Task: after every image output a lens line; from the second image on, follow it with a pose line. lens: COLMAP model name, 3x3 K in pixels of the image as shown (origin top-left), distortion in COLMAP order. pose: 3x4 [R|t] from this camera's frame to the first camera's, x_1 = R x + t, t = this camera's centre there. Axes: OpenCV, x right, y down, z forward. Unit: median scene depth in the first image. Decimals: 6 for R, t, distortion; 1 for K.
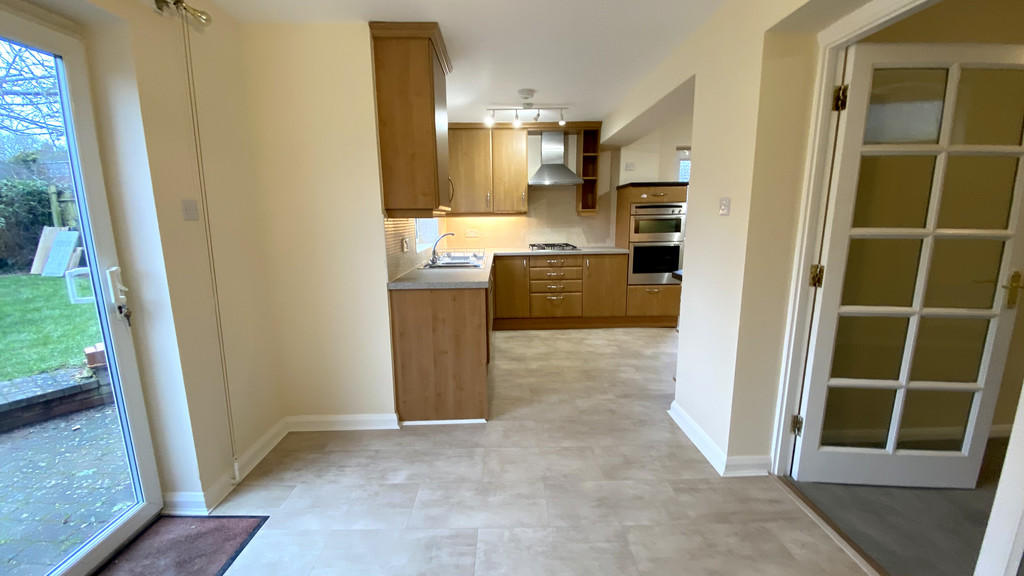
lens RADIAL K [[417.1, 0, 512.0], [0, 417.1, 288.0], [0, 0, 1]] dist [0.037826, -0.026008]
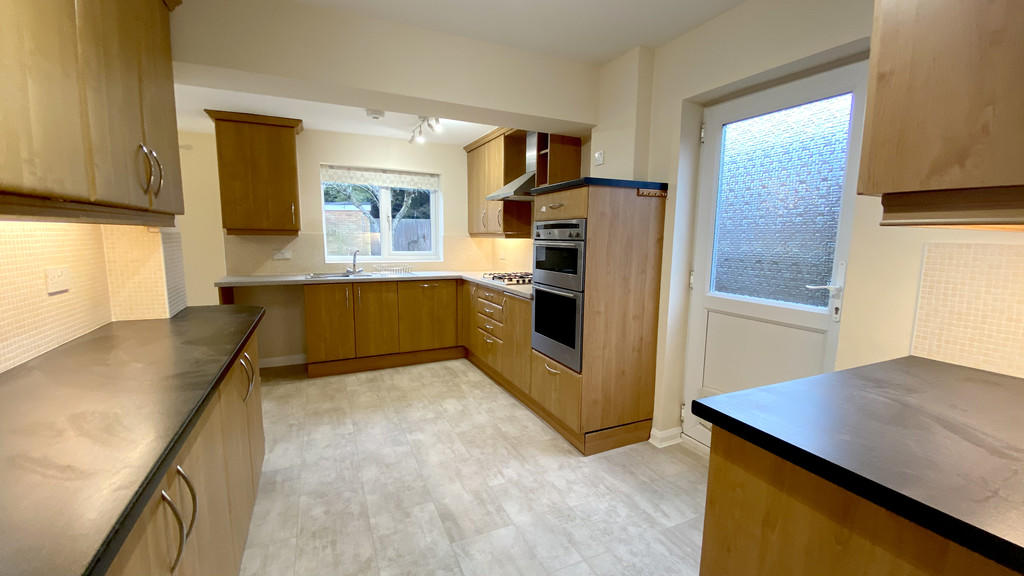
lens RADIAL K [[417.1, 0, 512.0], [0, 417.1, 288.0], [0, 0, 1]] dist [0.037826, -0.026008]
pose [[0.412744, 0.128723, -0.901706, 1.017898], [-0.177435, 0.982361, 0.059018, -0.159191], [0.893398, 0.135635, 0.428303, 0.847332]]
